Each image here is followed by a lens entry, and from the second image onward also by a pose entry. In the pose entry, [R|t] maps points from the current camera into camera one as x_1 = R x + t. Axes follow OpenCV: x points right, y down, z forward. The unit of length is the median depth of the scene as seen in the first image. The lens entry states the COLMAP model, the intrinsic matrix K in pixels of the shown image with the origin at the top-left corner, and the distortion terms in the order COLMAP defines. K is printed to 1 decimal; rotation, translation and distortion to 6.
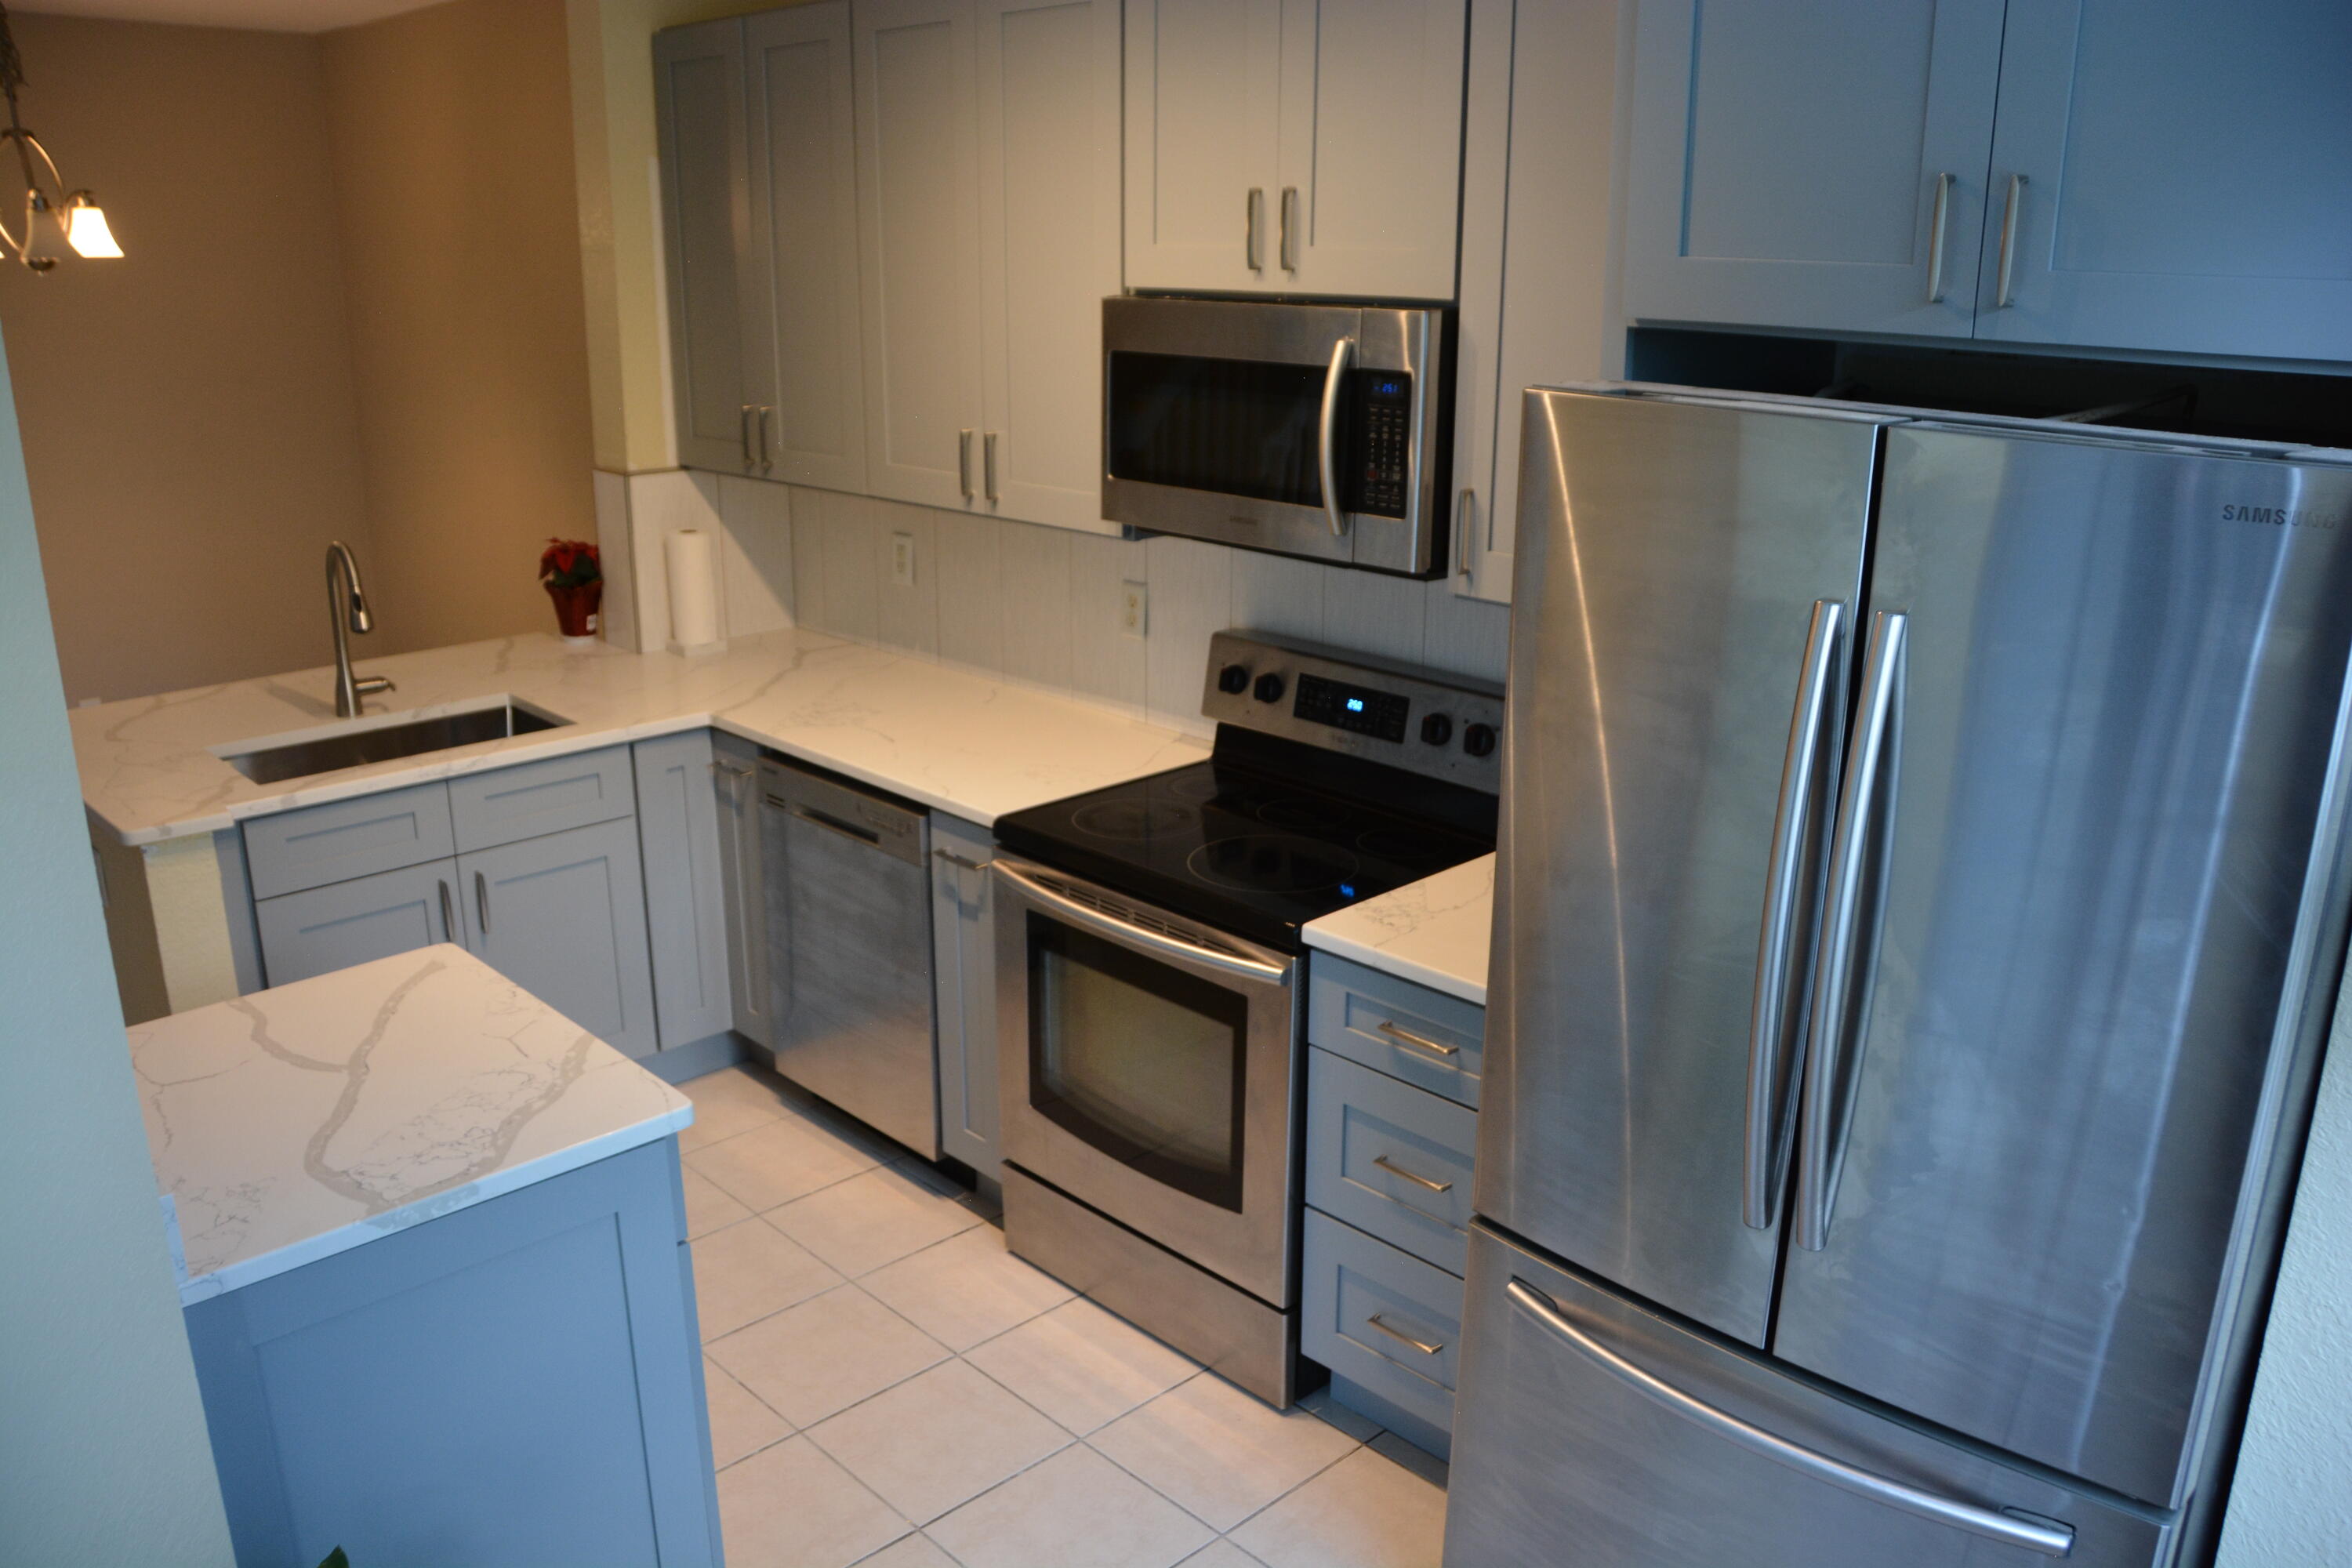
lens RADIAL K [[1846.2, 0, 1170.7], [0, 1846.2, 803.1], [0, 0, 1]] dist [-0.126669, 0.046768]
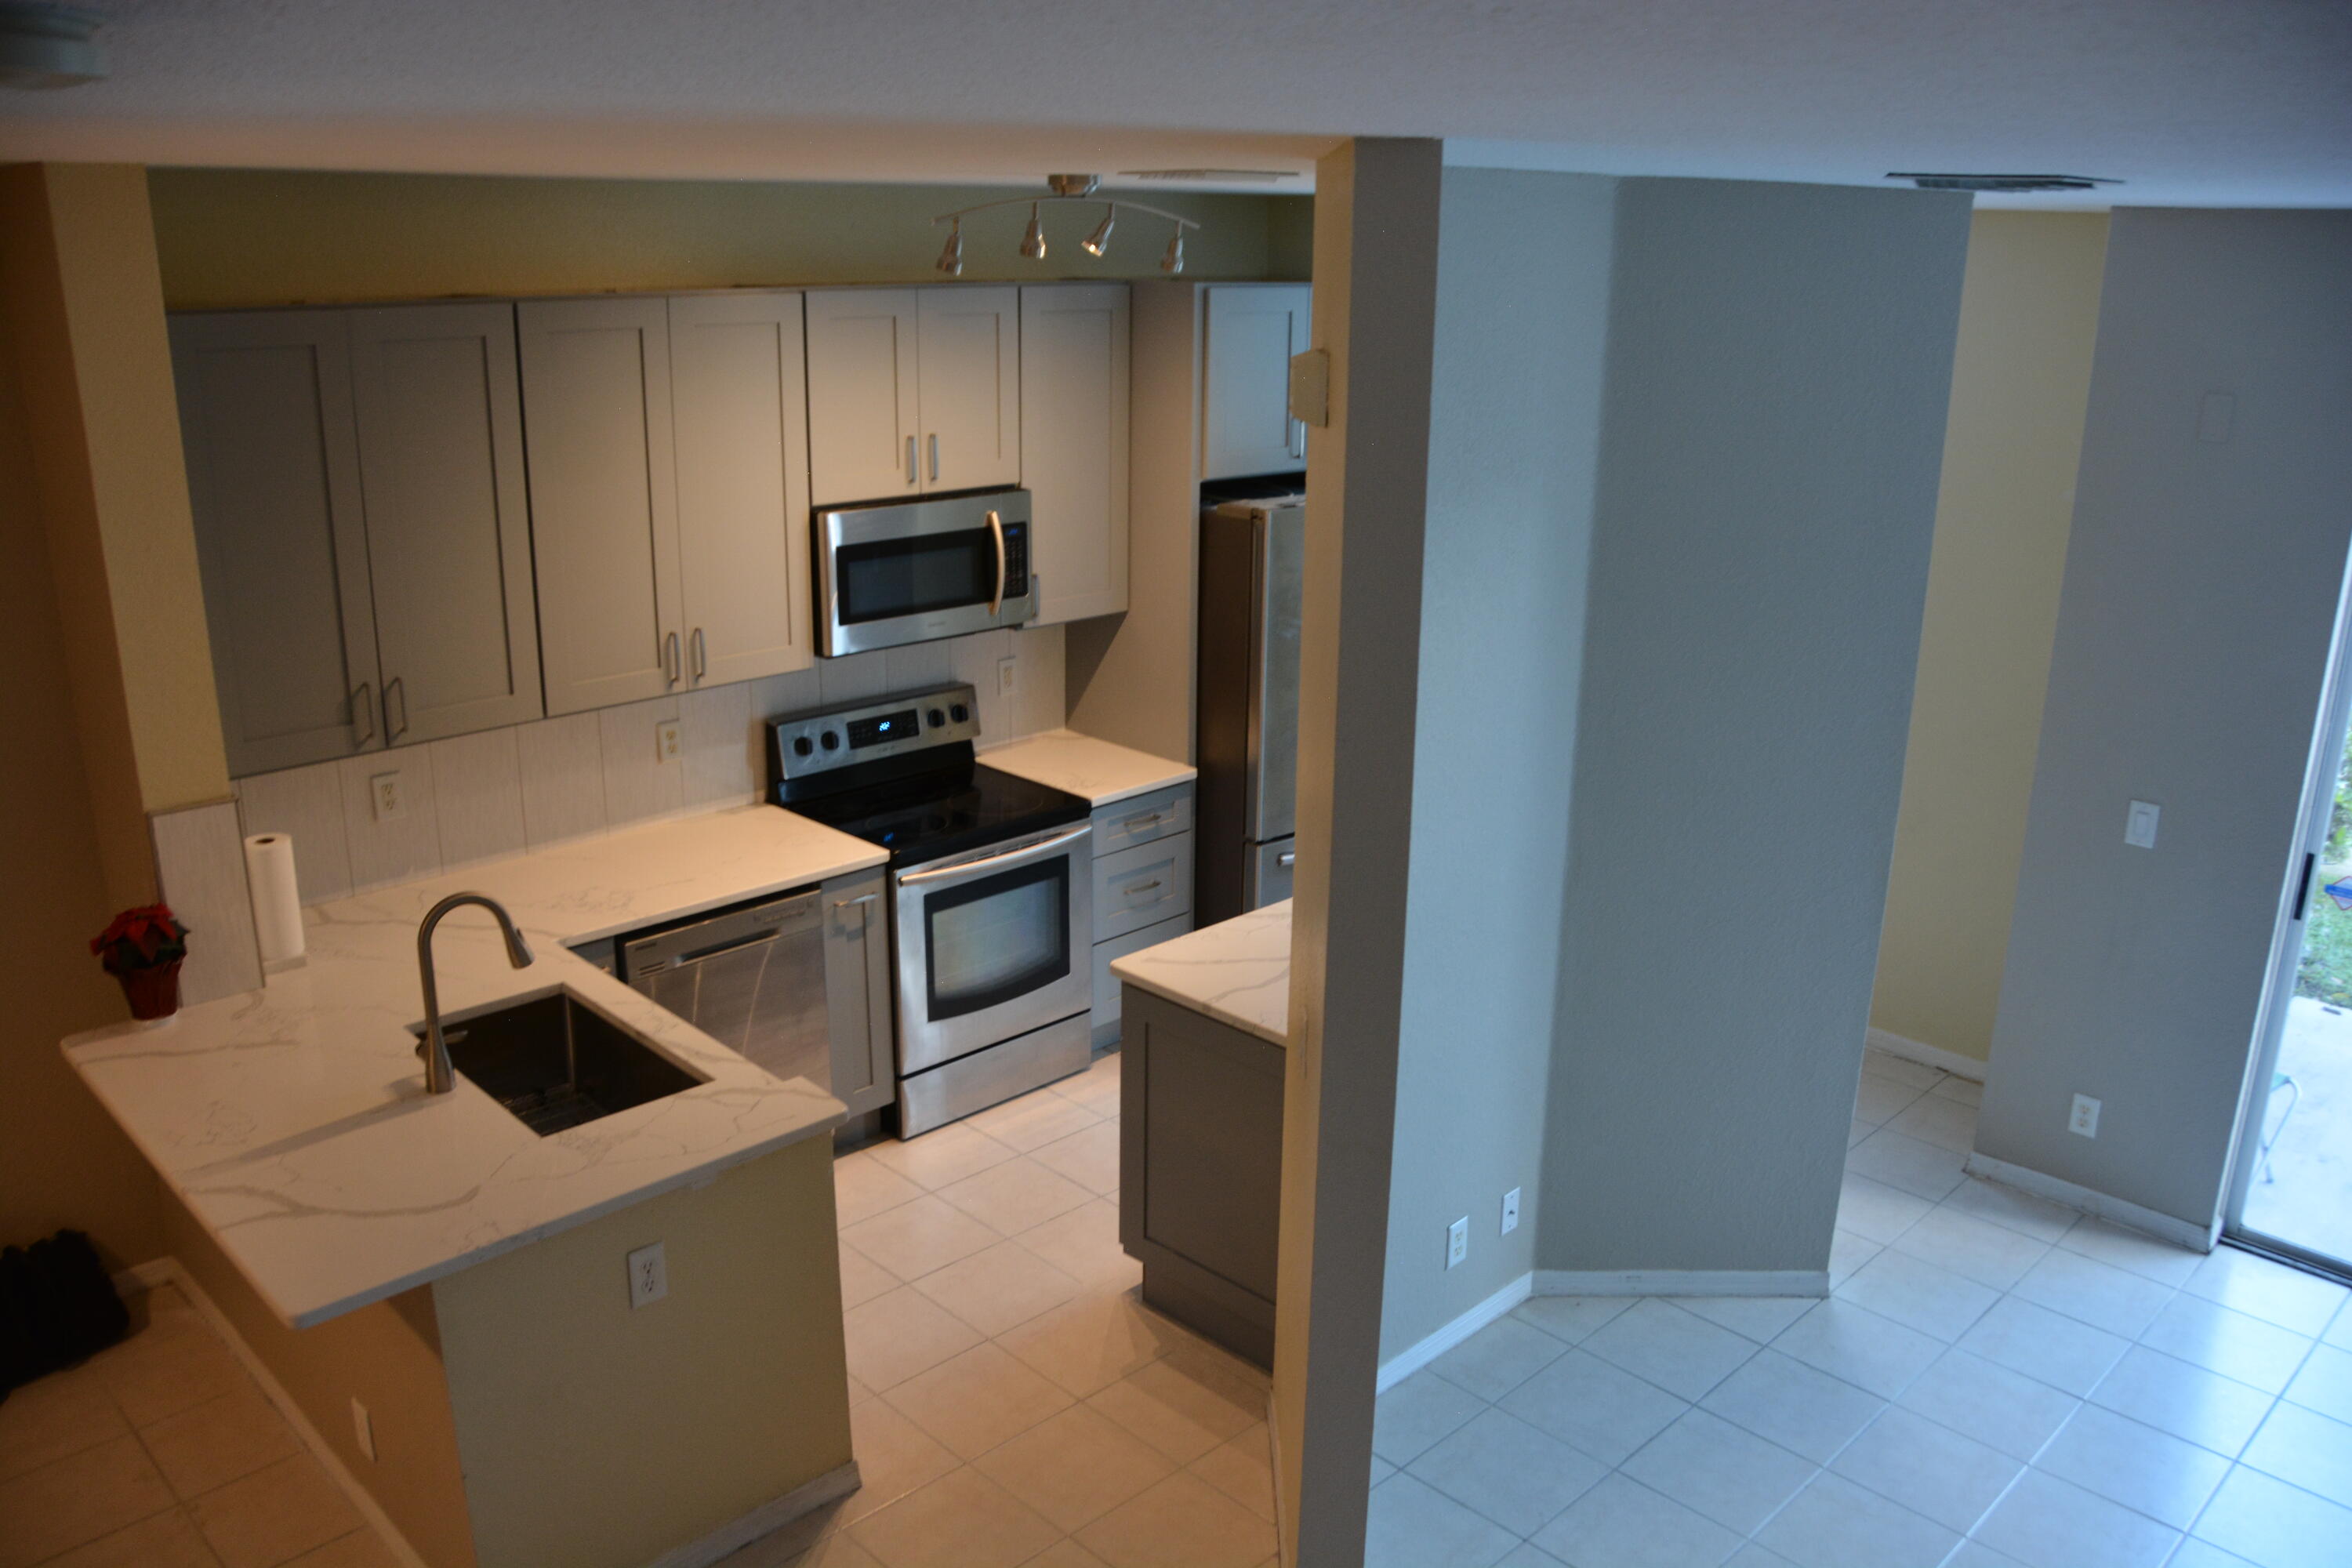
lens RADIAL K [[1846.2, 0, 1174.6], [0, 1846.2, 783.0], [0, 0, 1]] dist [-0.126669, 0.046768]
pose [[-0.011725, -0.283871, 0.958791, -1.335045], [0.277515, 0.920265, 0.275858, -0.345564], [-0.960650, 0.269314, 0.067988, 0.567897]]
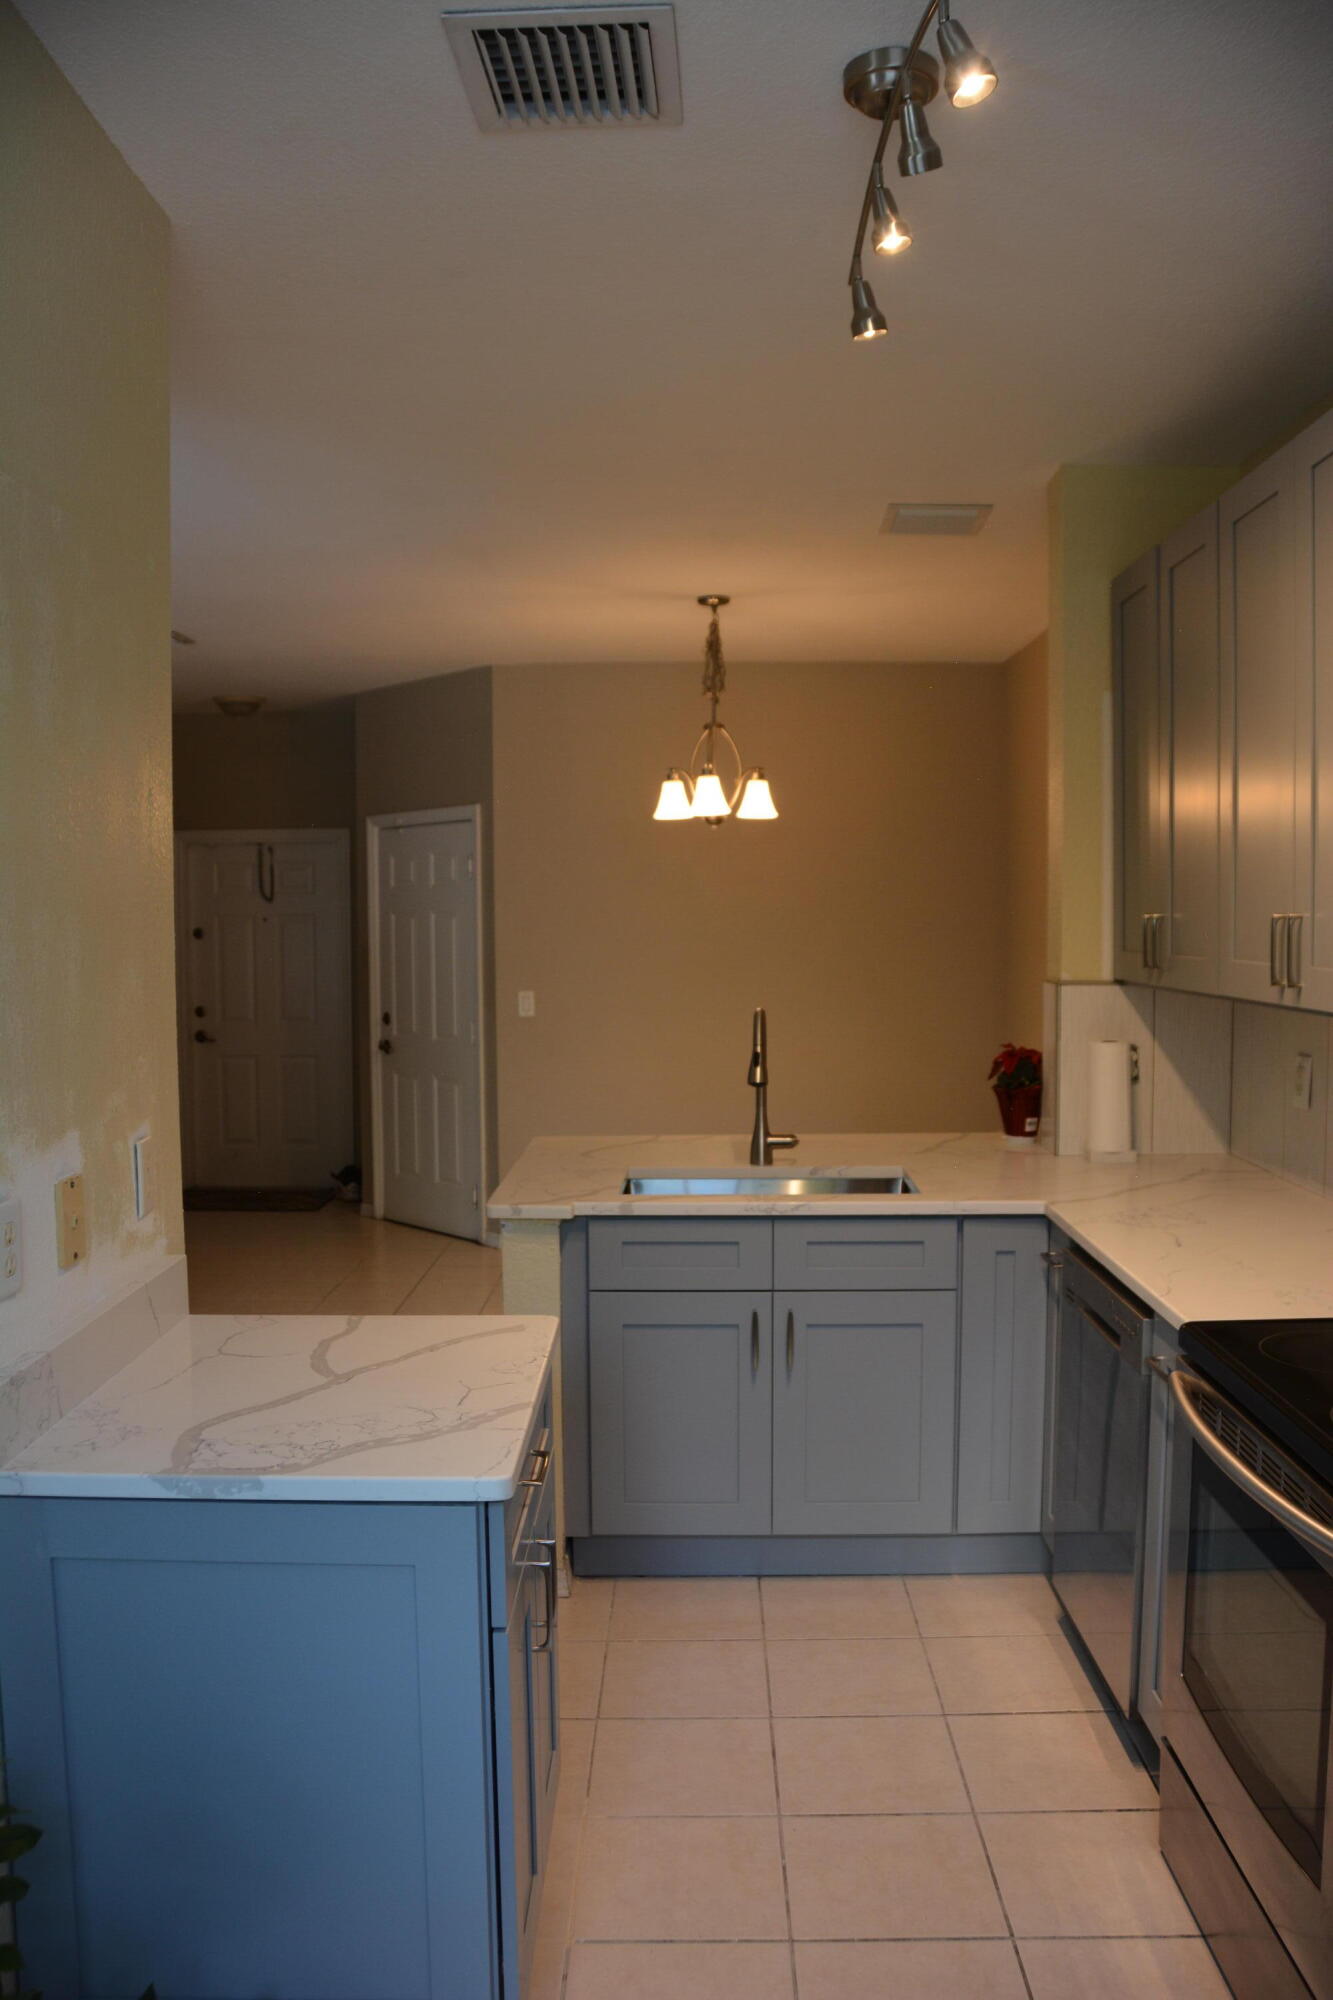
lens RADIAL K [[1569.9, 0, 668.8], [0, 1569.9, 994.8], [0, 0, 1]] dist [-0.126669, 0.046768]
pose [[0.710753, 0.027739, -0.702895, 0.208553], [-0.199700, 0.966068, -0.163808, 0.022899], [0.674500, 0.256795, 0.692175, 0.261011]]
